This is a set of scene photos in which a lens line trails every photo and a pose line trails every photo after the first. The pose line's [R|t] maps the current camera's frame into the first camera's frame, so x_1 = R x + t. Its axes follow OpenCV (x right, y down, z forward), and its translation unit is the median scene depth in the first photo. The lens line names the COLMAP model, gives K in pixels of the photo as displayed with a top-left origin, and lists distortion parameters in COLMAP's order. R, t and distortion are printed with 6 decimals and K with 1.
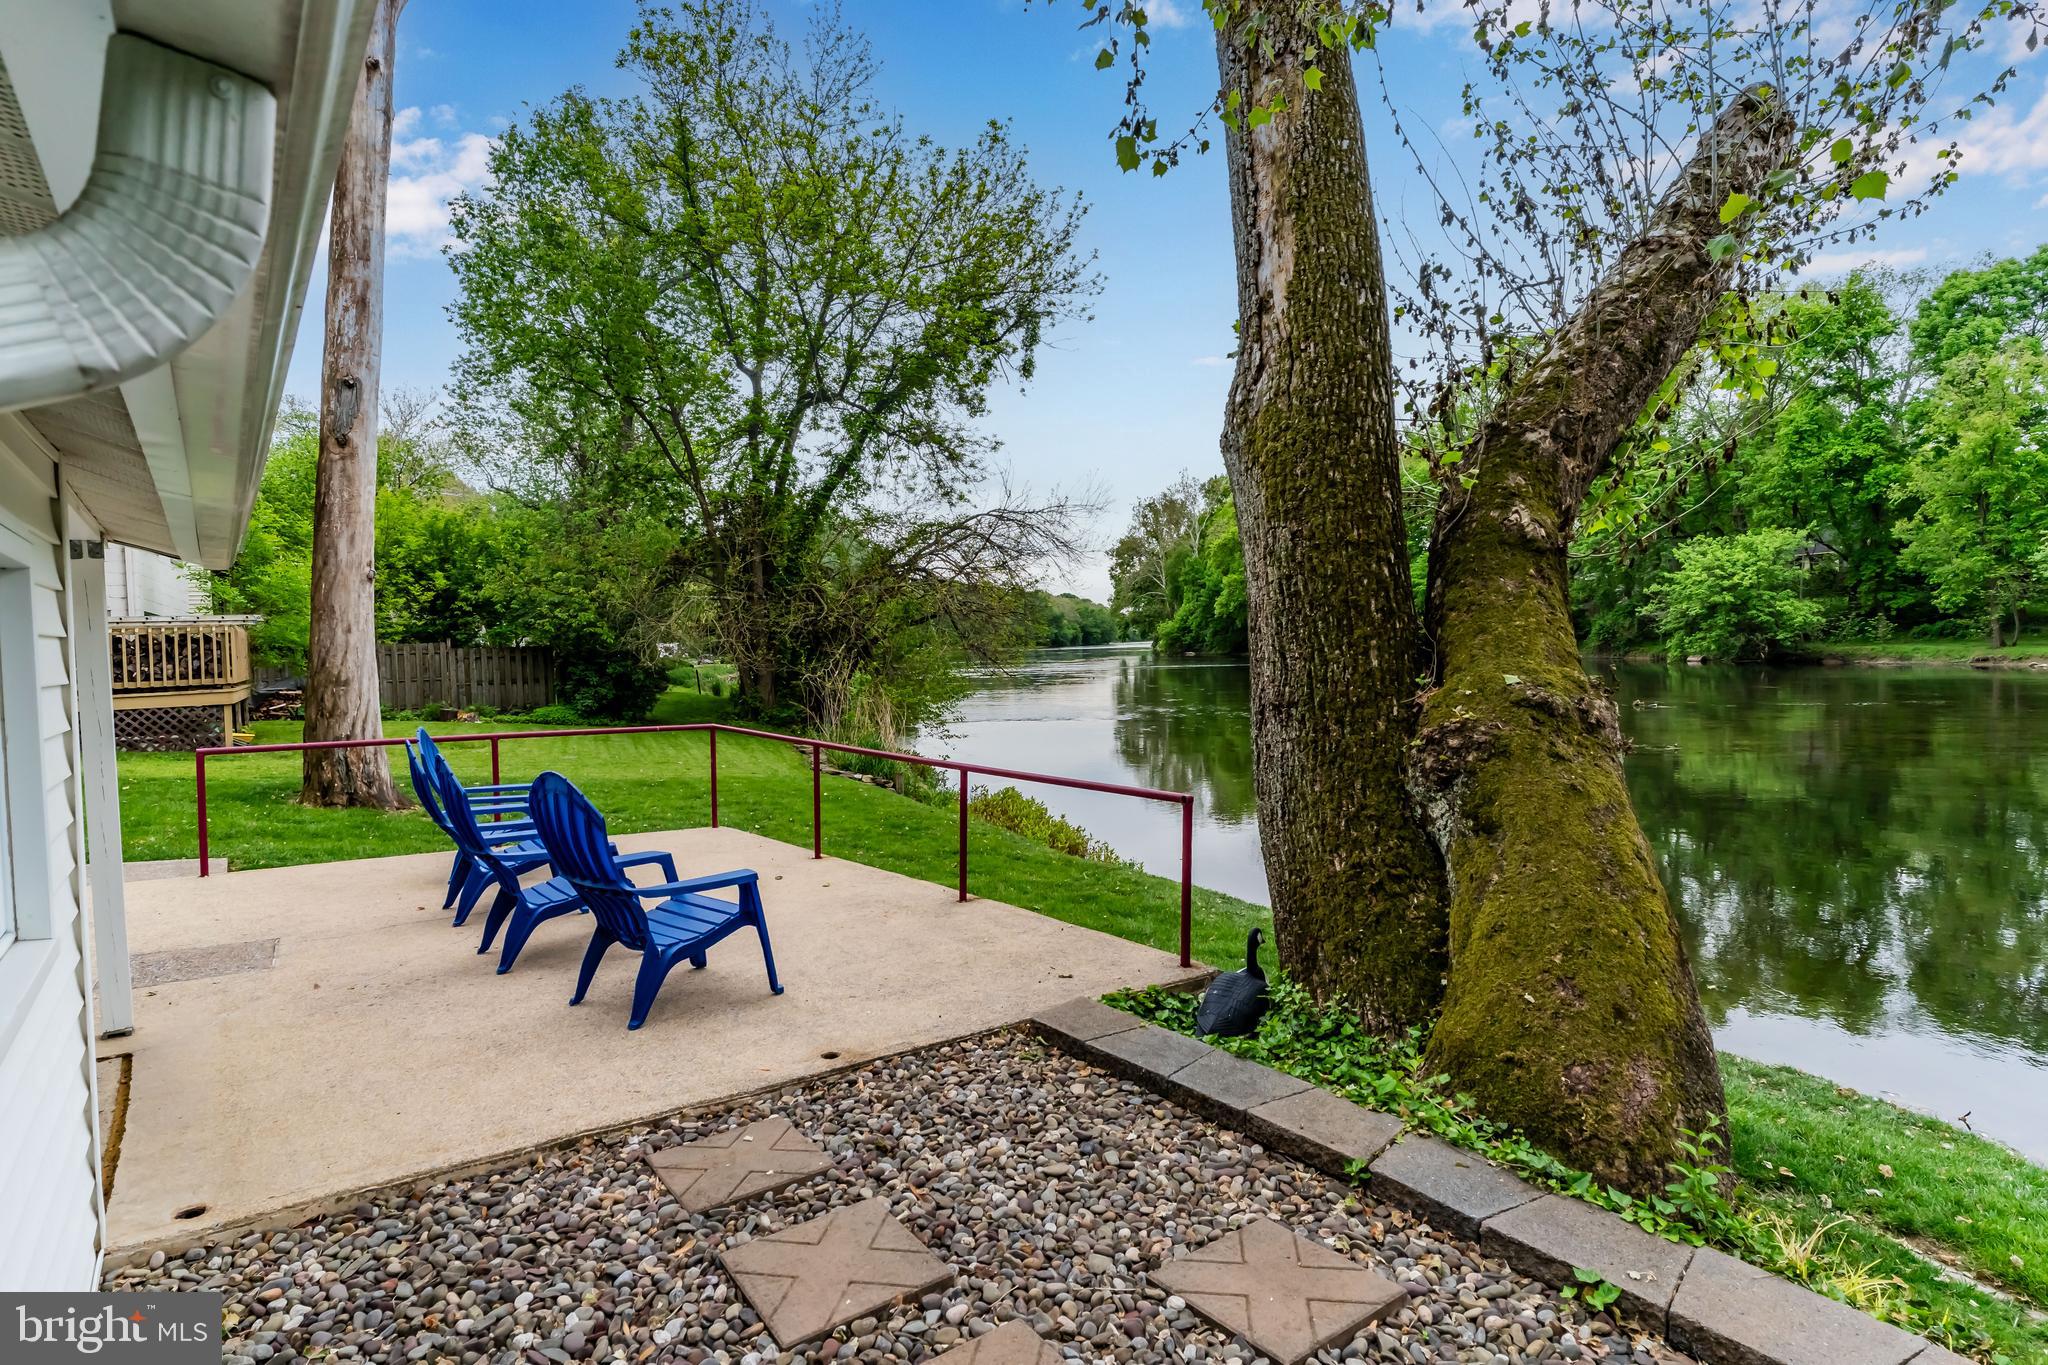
lens RADIAL K [[1070.4, 0, 1035.9], [0, 1070.4, 686.1], [0, 0, 1]] dist [-0.009172, 0.005809]
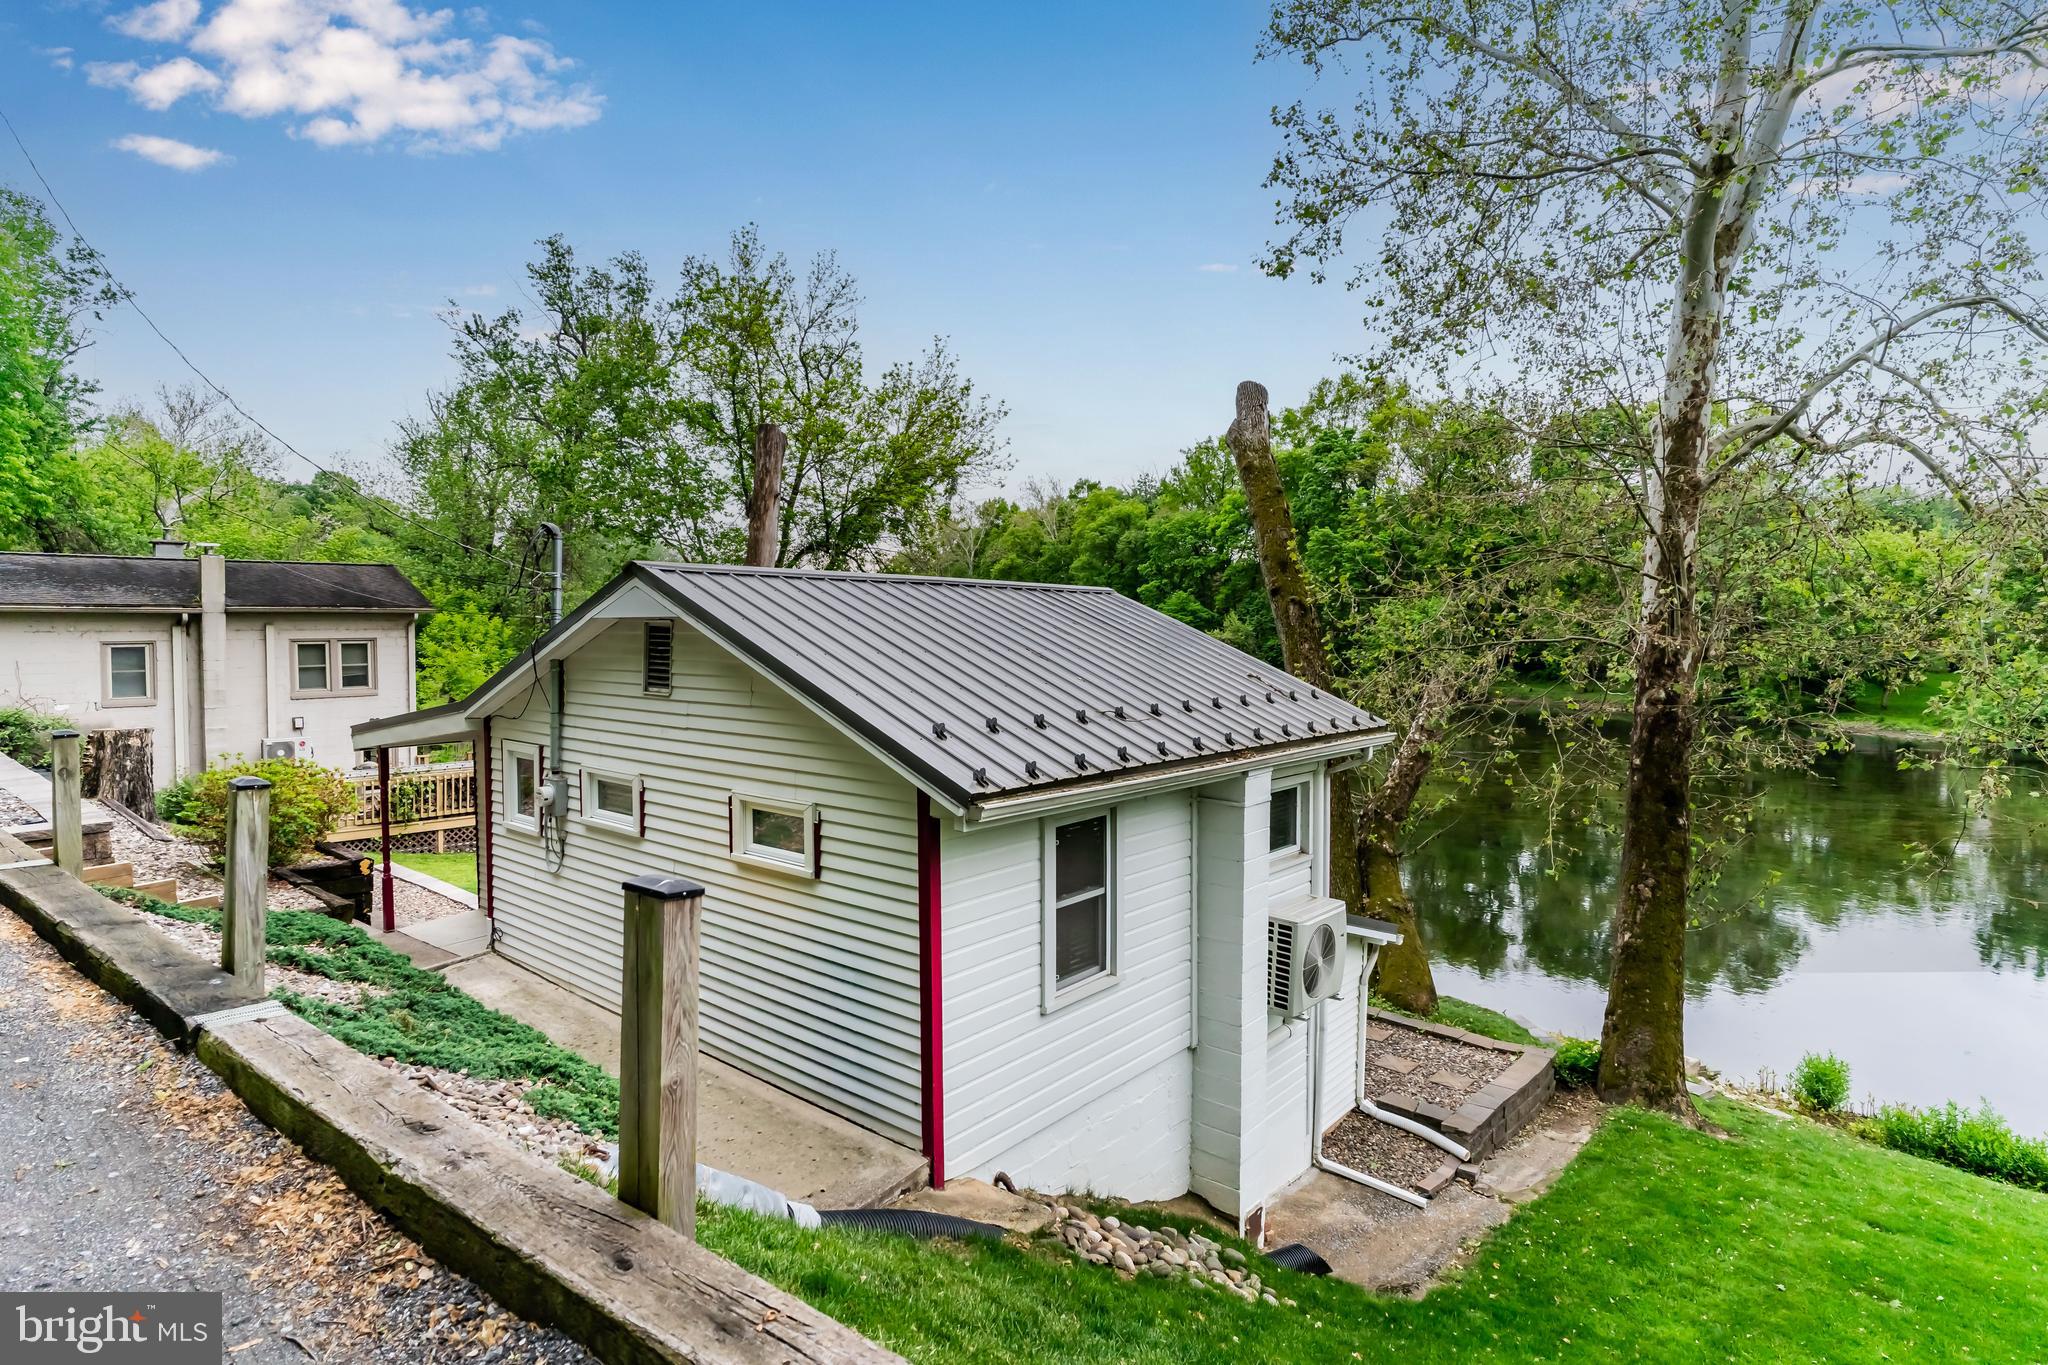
lens RADIAL K [[1070.4, 0, 1017.7], [0, 1070.4, 665.6], [0, 0, 1]] dist [-0.009172, 0.005809]
pose [[0.972938, 0.016452, 0.230479, -0.121379], [-0.016609, 0.999861, -0.001262, -0.056287], [-0.230468, -0.002600, 0.973076, -0.168895]]
